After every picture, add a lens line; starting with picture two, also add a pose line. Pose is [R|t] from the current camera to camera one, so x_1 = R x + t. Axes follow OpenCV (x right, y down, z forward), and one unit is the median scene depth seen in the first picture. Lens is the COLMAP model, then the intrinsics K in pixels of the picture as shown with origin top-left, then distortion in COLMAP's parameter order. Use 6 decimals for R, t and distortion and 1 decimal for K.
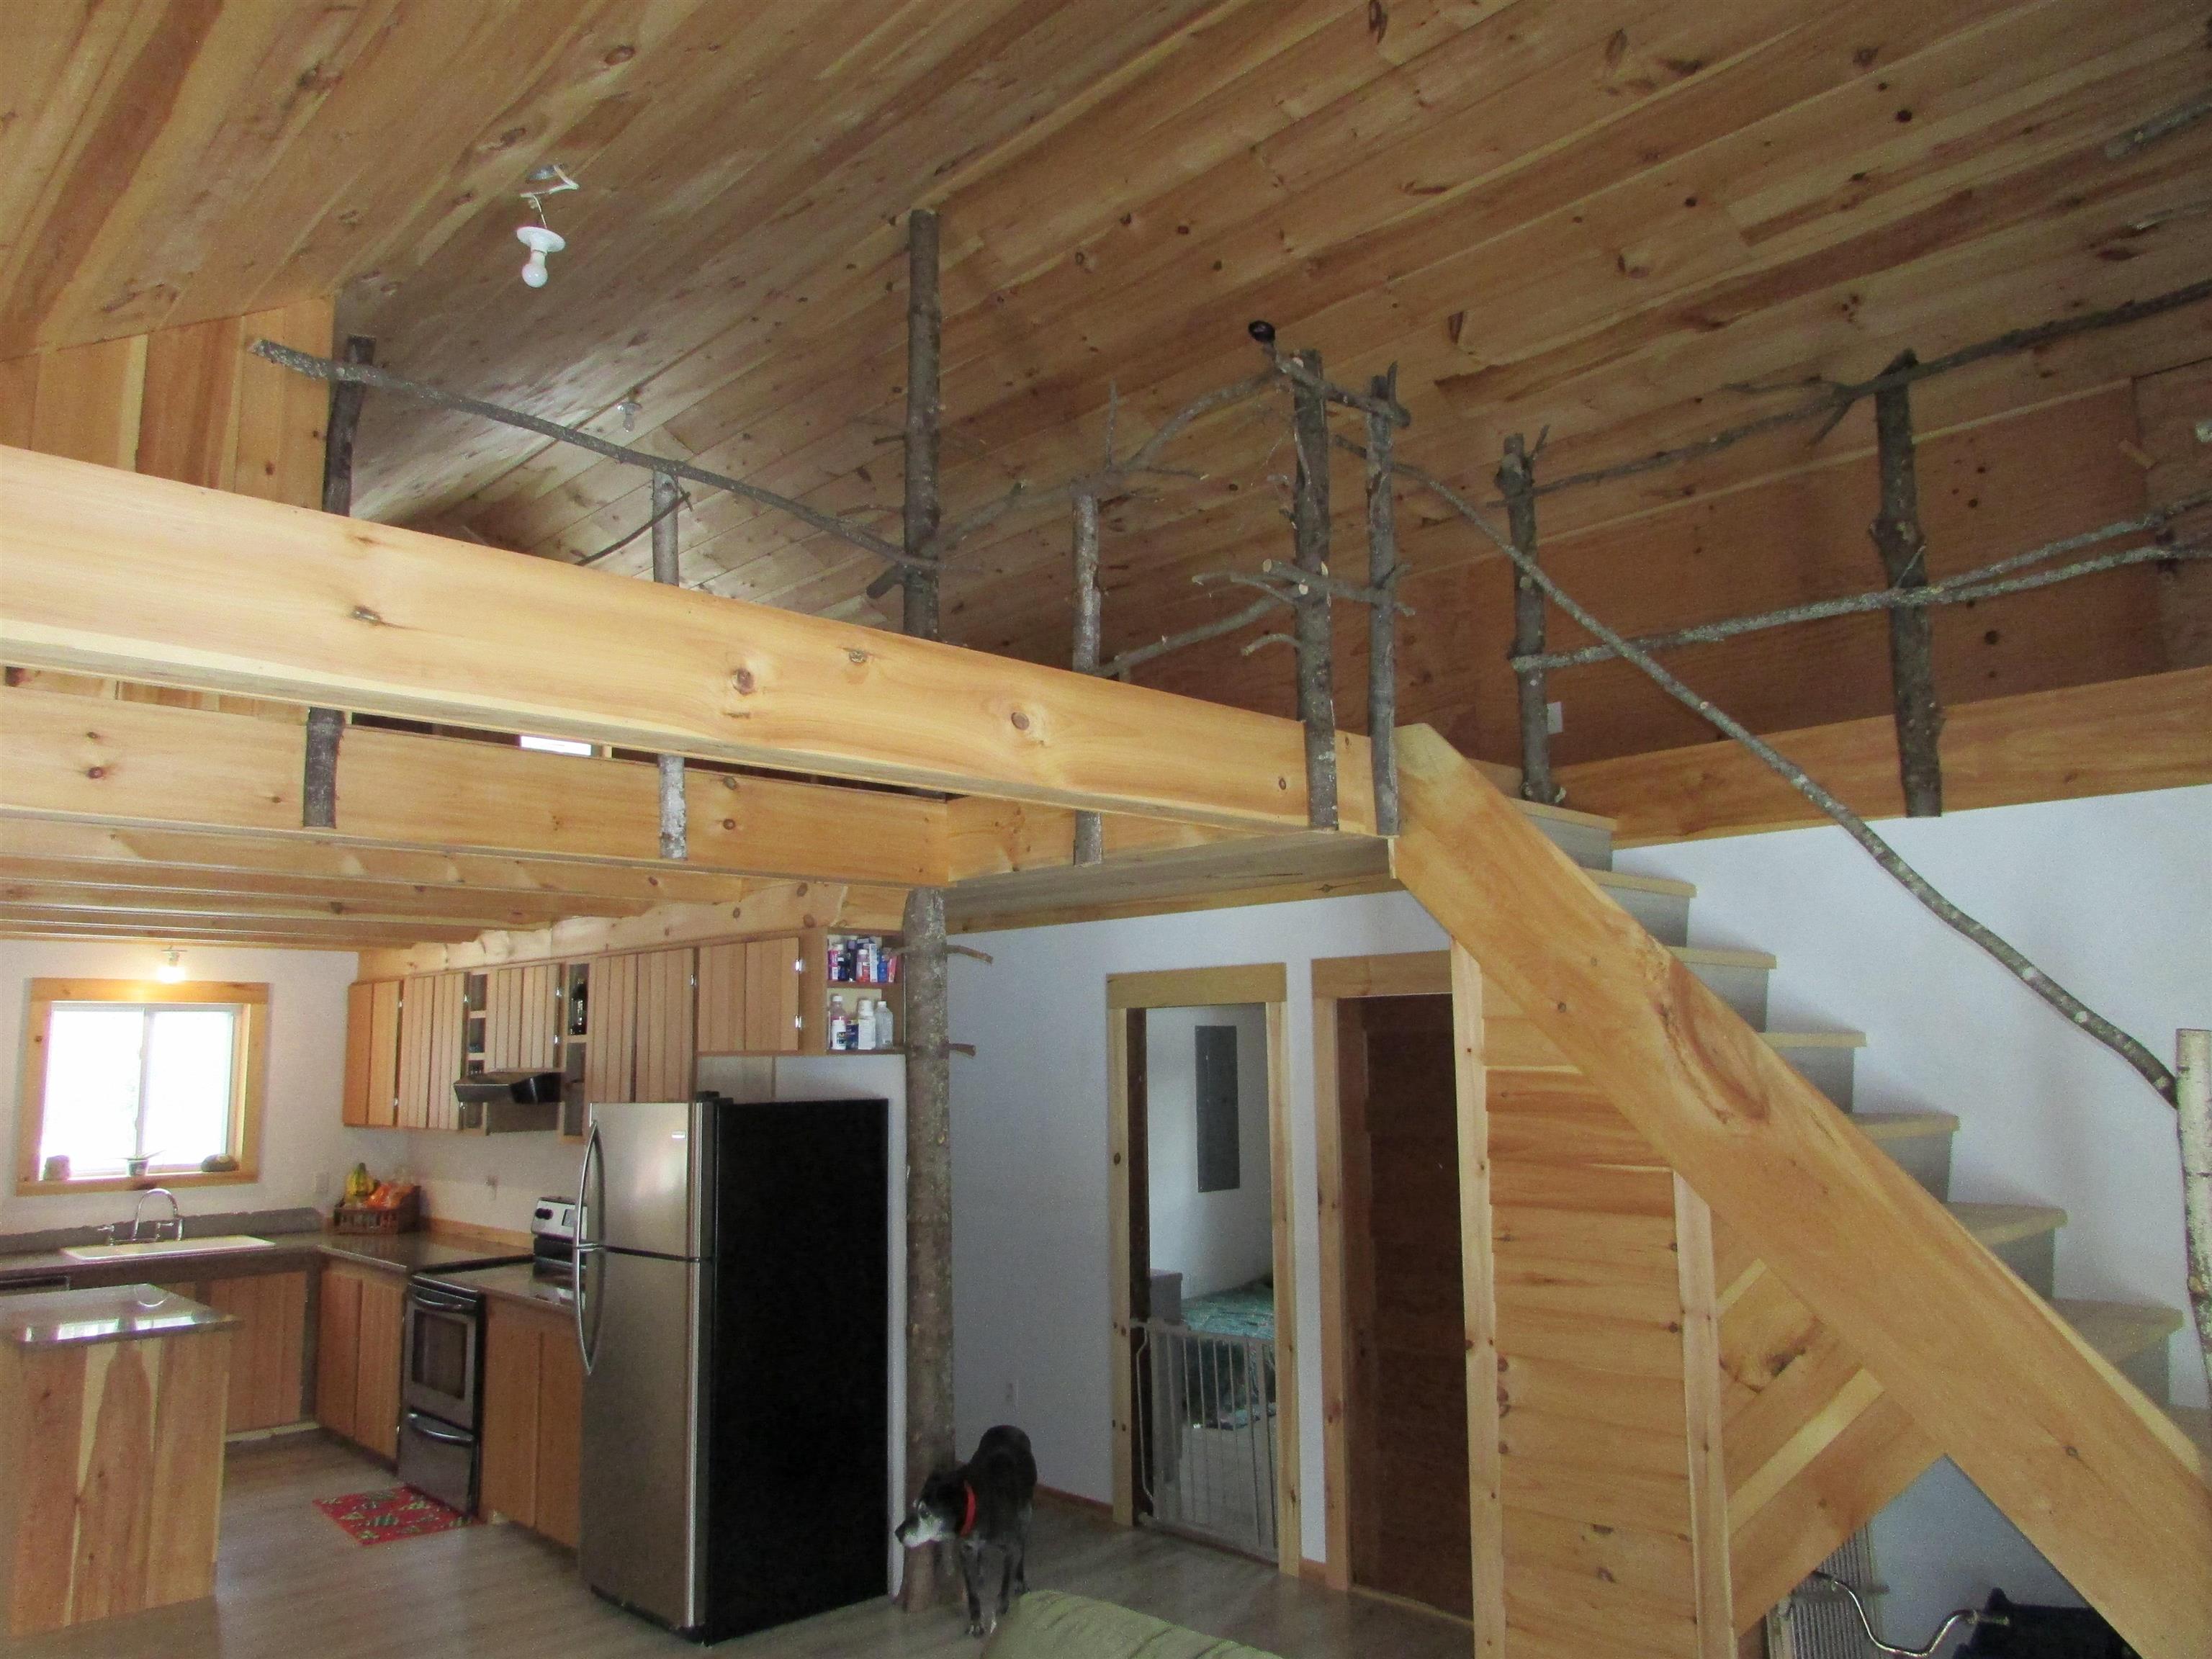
lens RADIAL K [[1583.9, 0, 1111.0], [0, 1583.9, 822.1], [0, 0, 1]] dist [-0.038455, 0.023907]
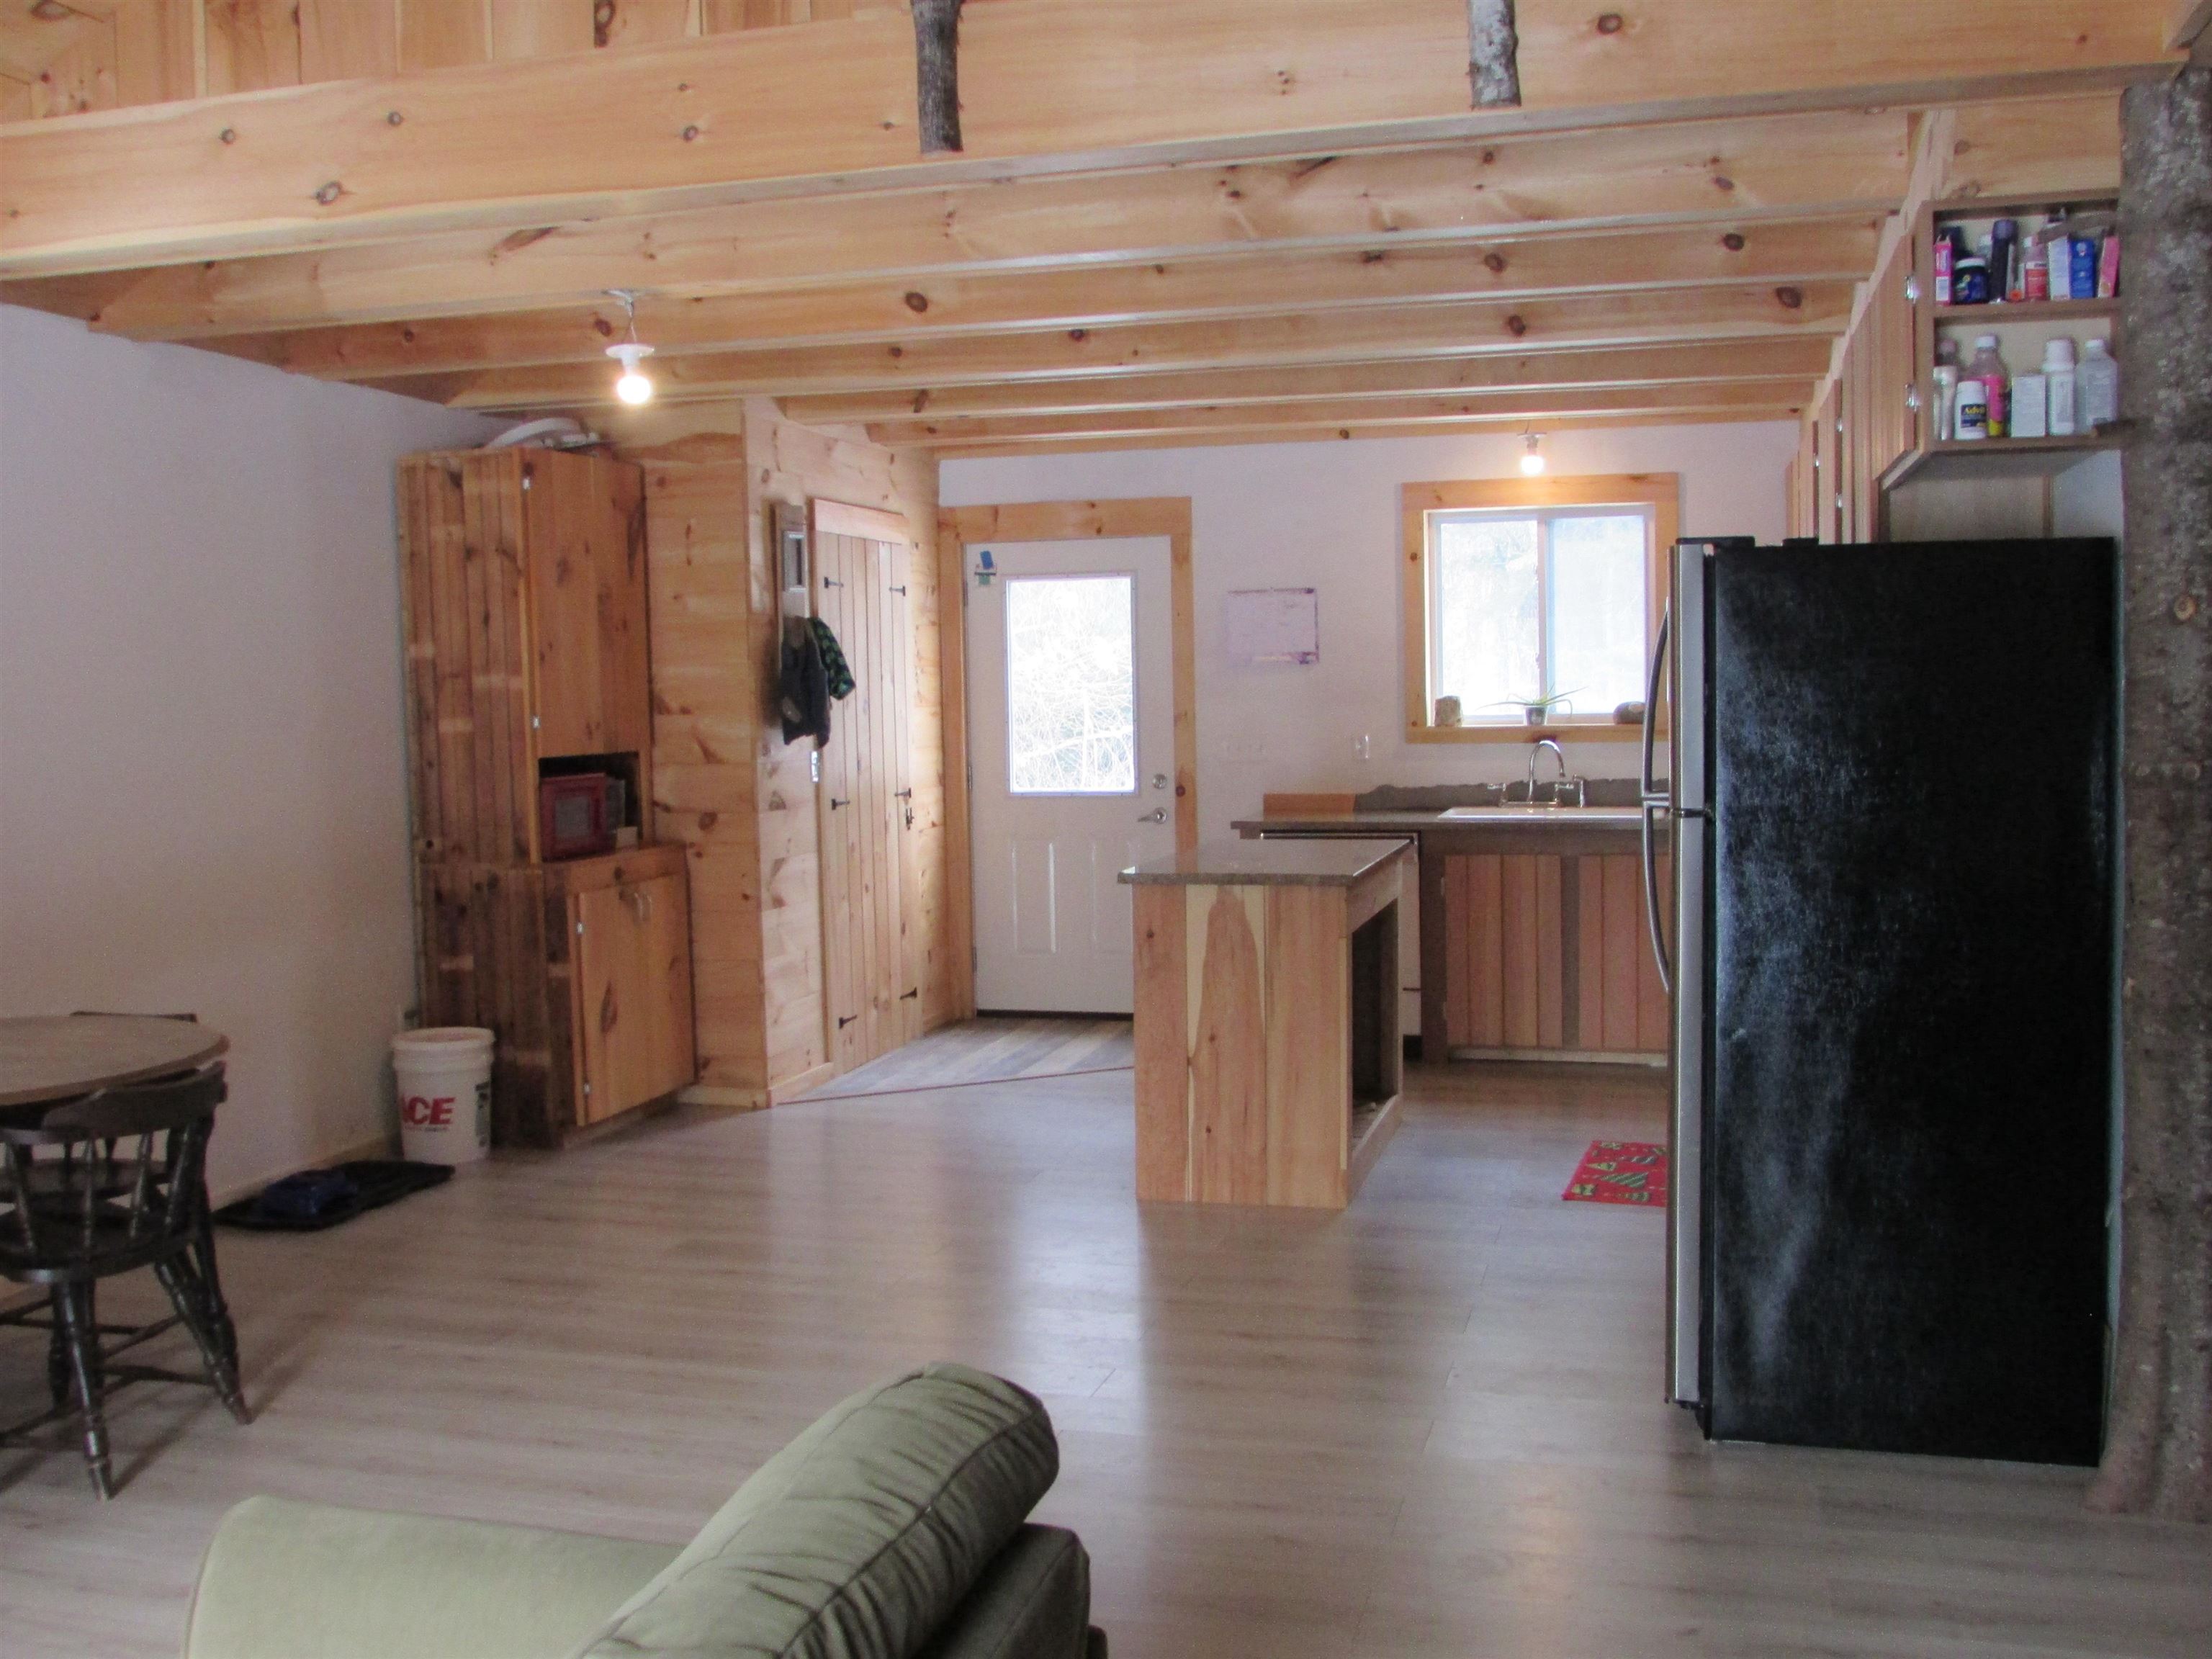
lens RADIAL K [[2113.2, 0, 1087.1], [0, 2113.2, 830.0], [0, 0, 1]] dist [-0.045181, 0.000000]
pose [[0.501119, 0.058899, -0.863372, 0.249803], [0.140326, 0.978946, 0.148232, 0.114526], [0.853925, -0.195435, 0.482304, 0.364570]]
